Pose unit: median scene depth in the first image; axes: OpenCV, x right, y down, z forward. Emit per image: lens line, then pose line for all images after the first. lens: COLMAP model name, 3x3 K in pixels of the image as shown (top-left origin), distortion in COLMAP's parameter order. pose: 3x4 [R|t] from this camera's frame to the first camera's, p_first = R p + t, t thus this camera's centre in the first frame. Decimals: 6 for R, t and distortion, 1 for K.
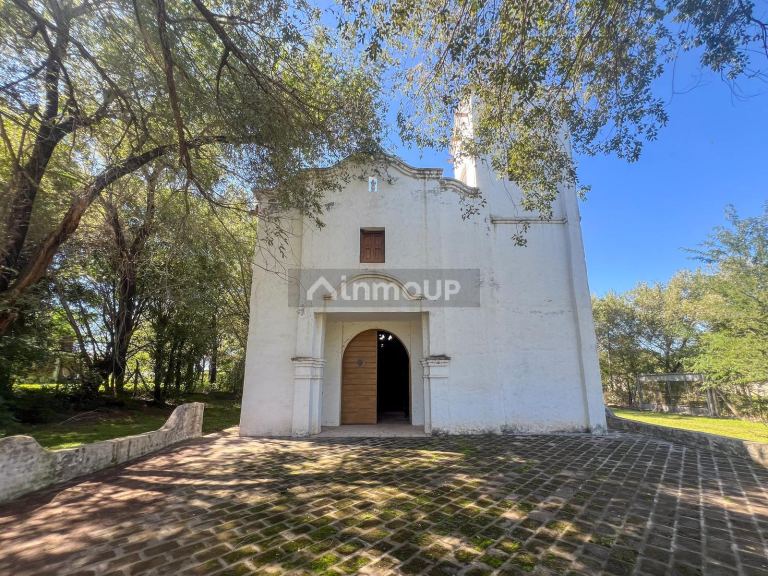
lens RADIAL K [[370.2, 0, 384.0], [0, 370.2, 288.0], [0, 0, 1]] dist [-0.000159, 0.000378]
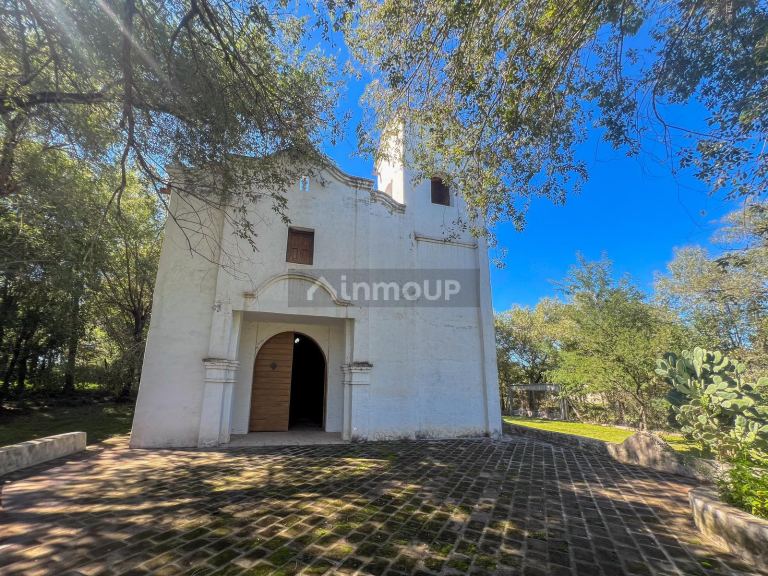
lens RADIAL K [[365.7, 0, 383.6], [0, 365.7, 284.2], [0, 0, 1]] dist [-0.001585, 0.000372]
pose [[0.952844, 0.100740, 0.286252, -0.116872], [-0.094555, 0.994891, -0.035384, -0.001287], [-0.288354, 0.006649, 0.957501, 0.023401]]
